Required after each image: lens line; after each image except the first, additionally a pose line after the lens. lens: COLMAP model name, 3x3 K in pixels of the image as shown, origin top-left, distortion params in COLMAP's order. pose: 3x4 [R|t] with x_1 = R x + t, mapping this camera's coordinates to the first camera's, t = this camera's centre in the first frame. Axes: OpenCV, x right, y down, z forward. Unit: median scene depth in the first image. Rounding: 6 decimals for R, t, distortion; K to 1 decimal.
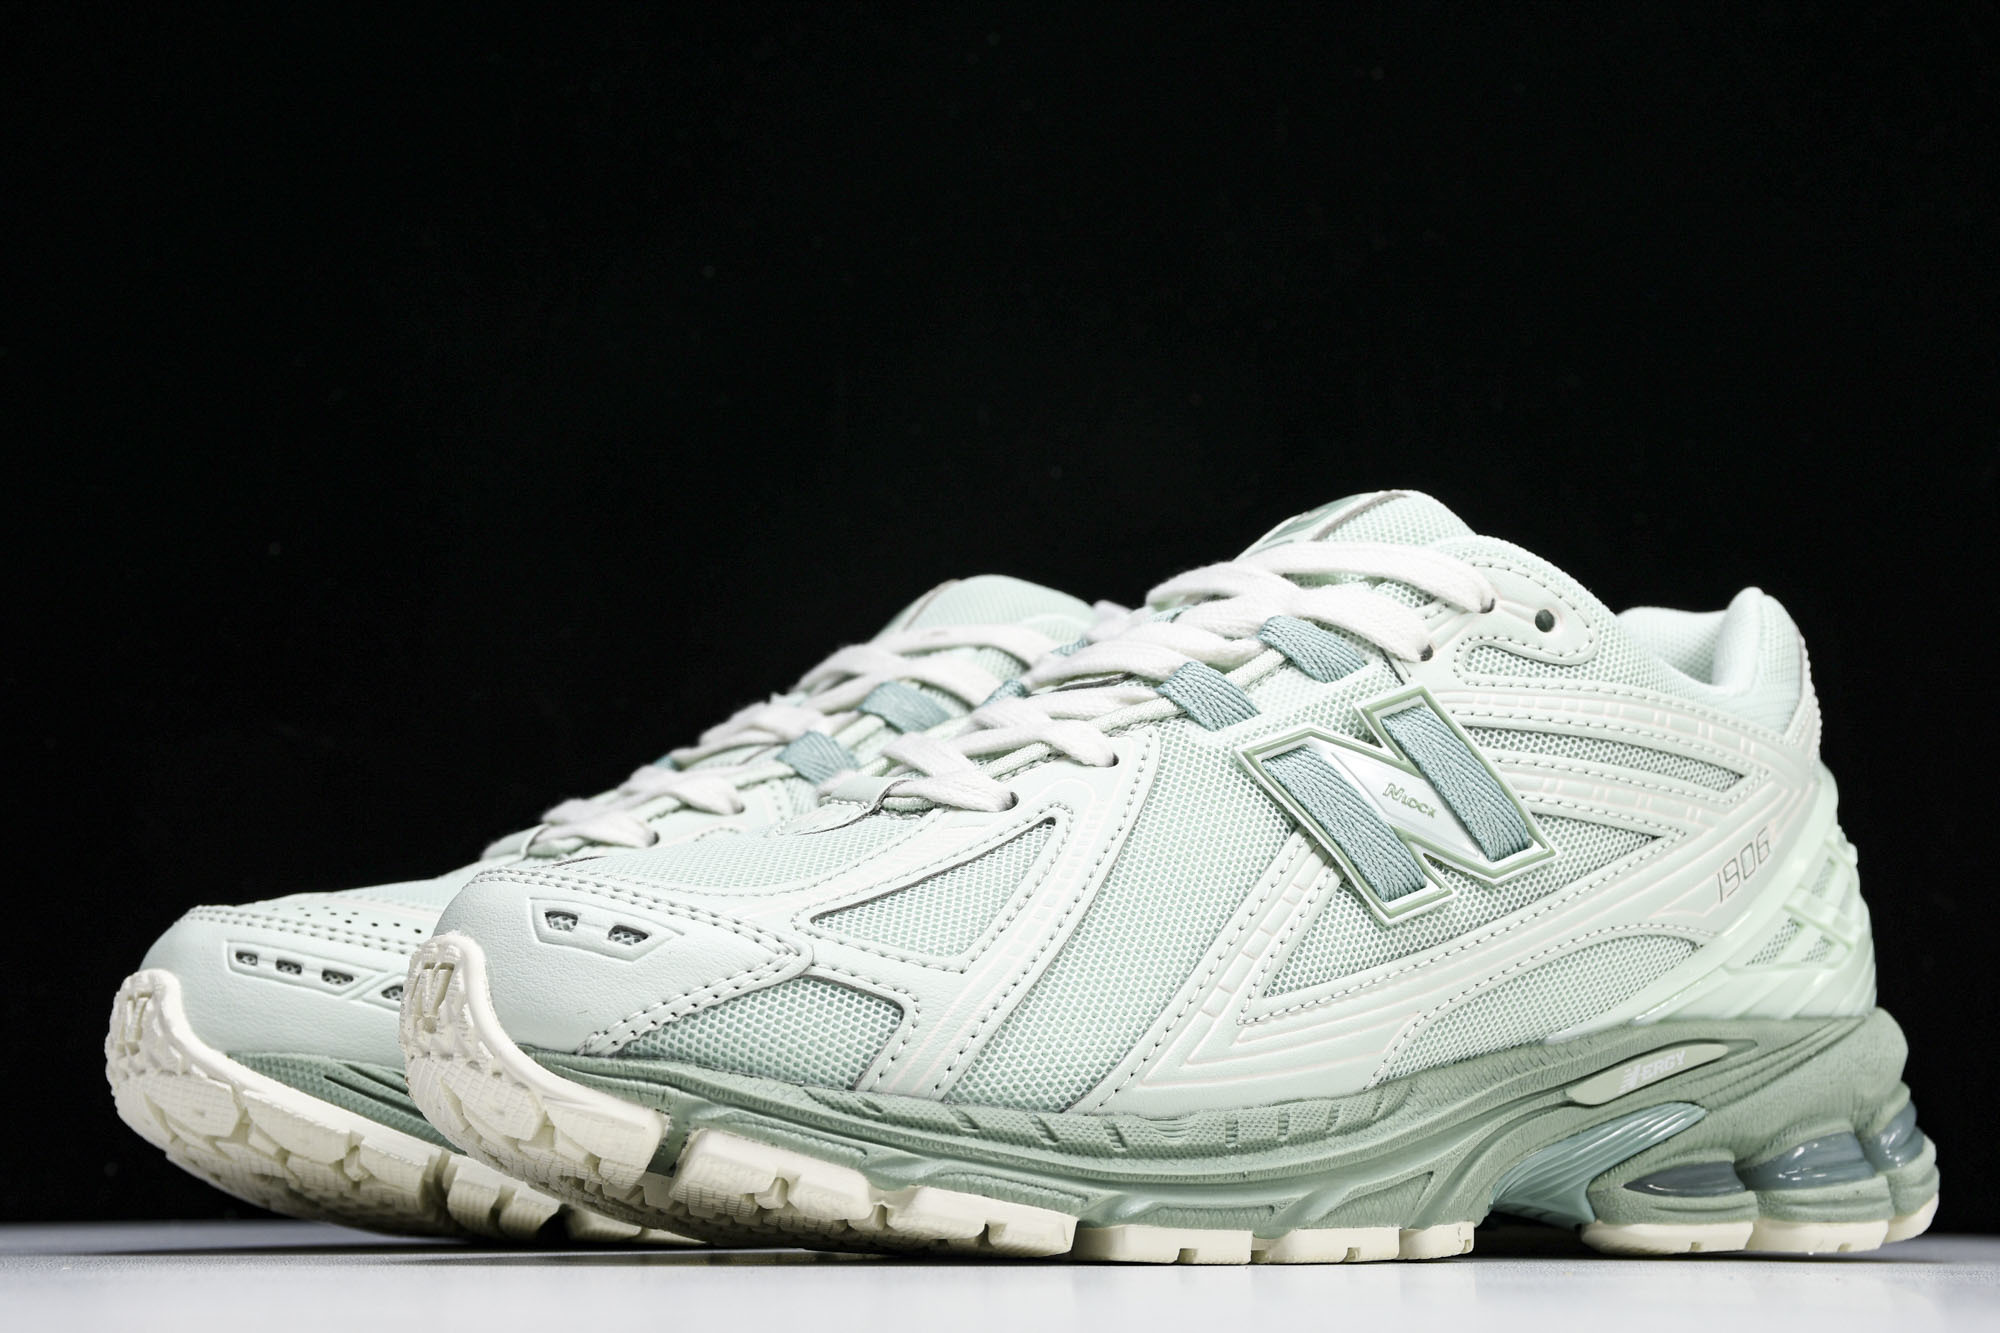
lens RADIAL K [[3606.6, 0, 981.0], [0, 3606.6, 664.2], [0, 0, 1]] dist [0.092588, 0.000000]
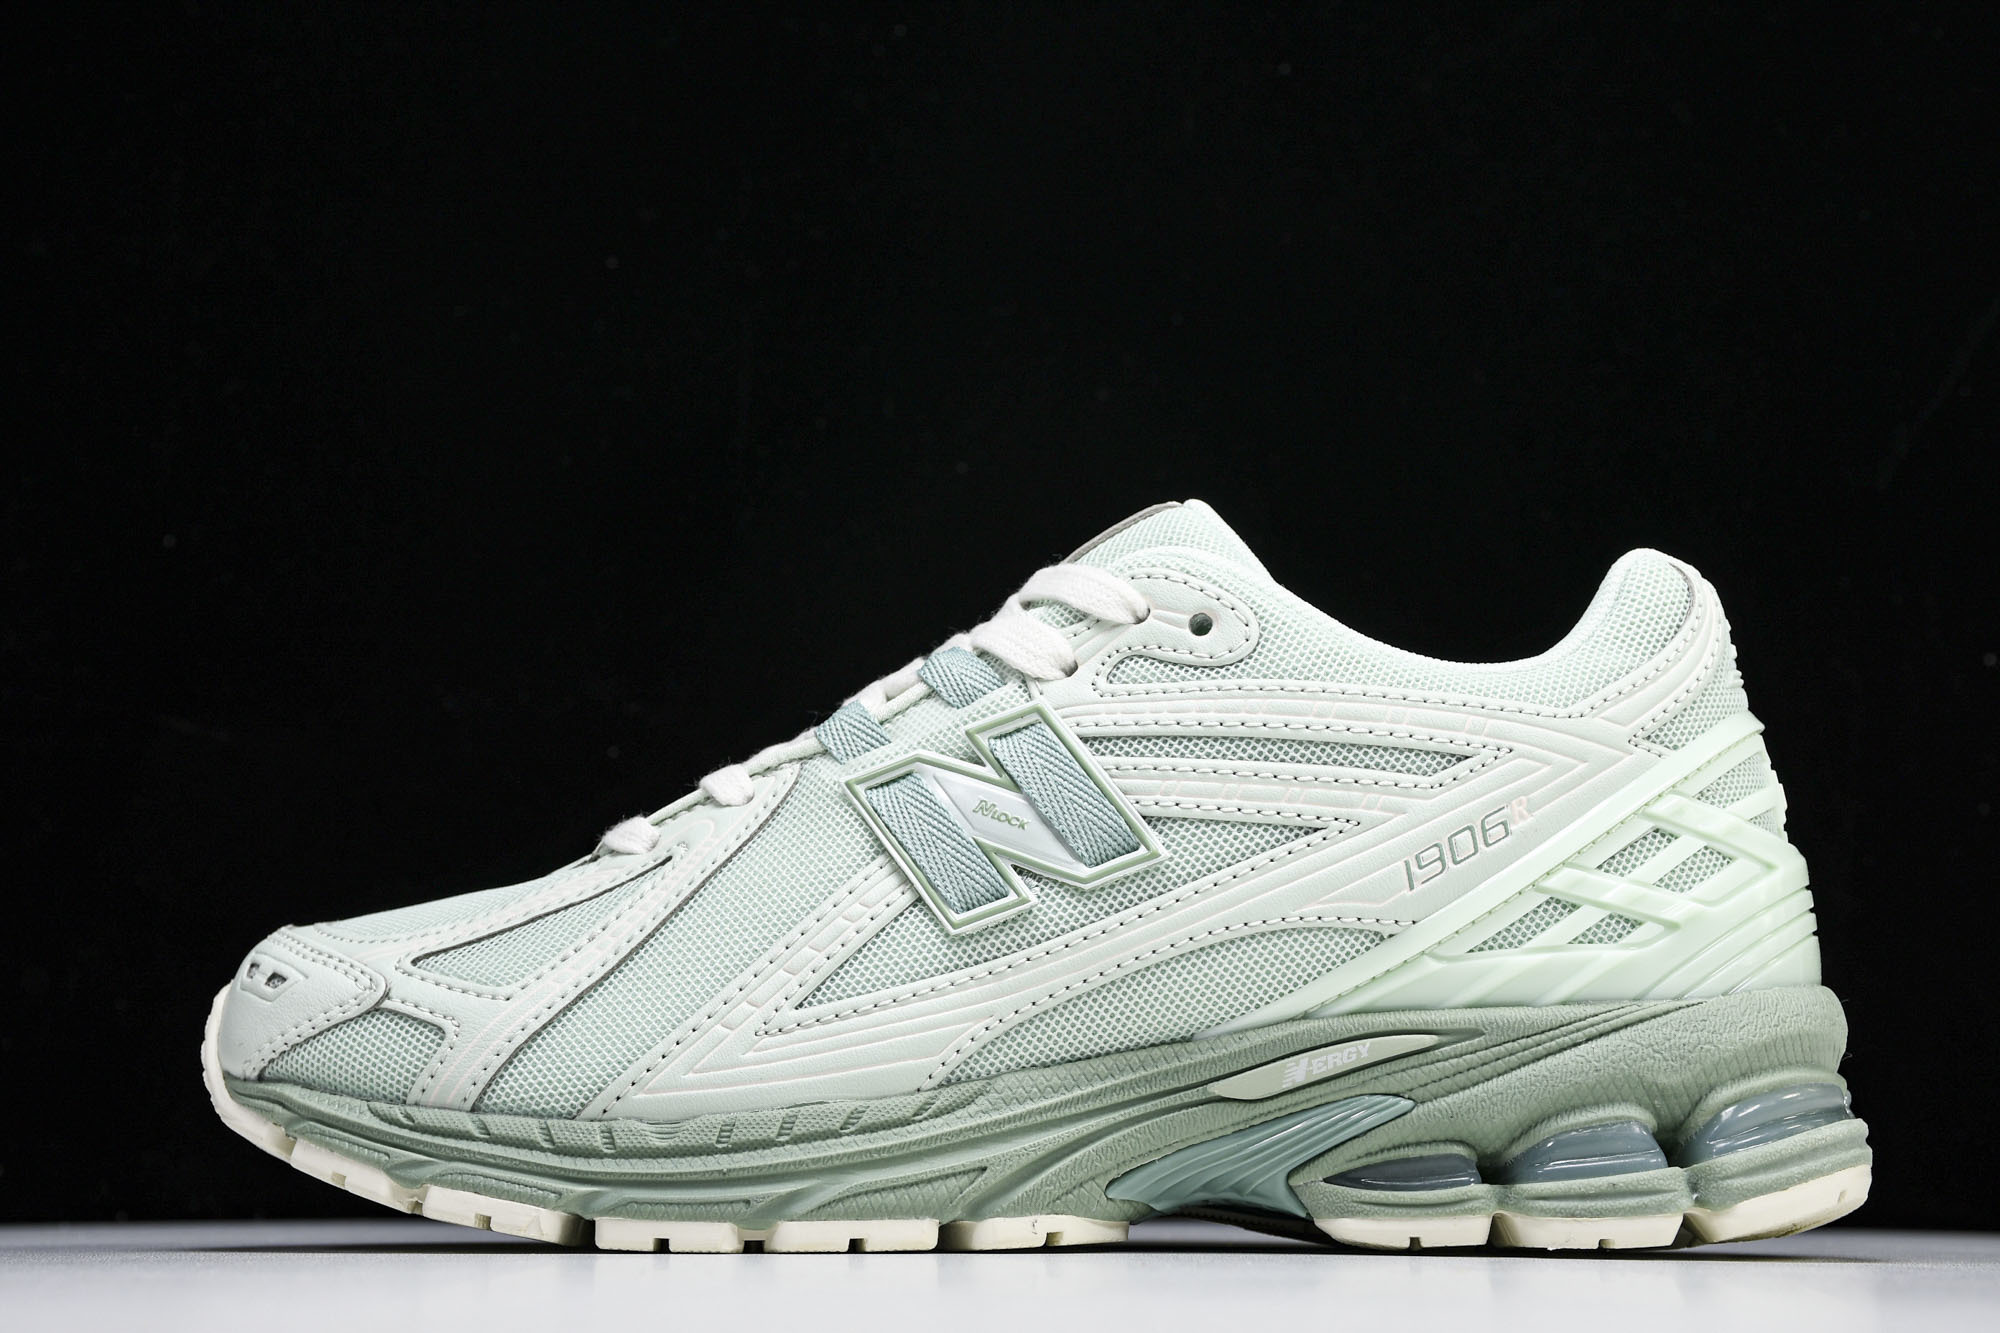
lens RADIAL K [[3606.6, 0, 1015.4], [0, 3606.6, 670.4], [0, 0, 1]] dist [0.092588, 0.000000]
pose [[0.777911, -0.093490, -0.621380, 0.787719], [0.092170, 0.995151, -0.034338, 0.032618], [0.621578, -0.030561, 0.782756, 0.182833]]
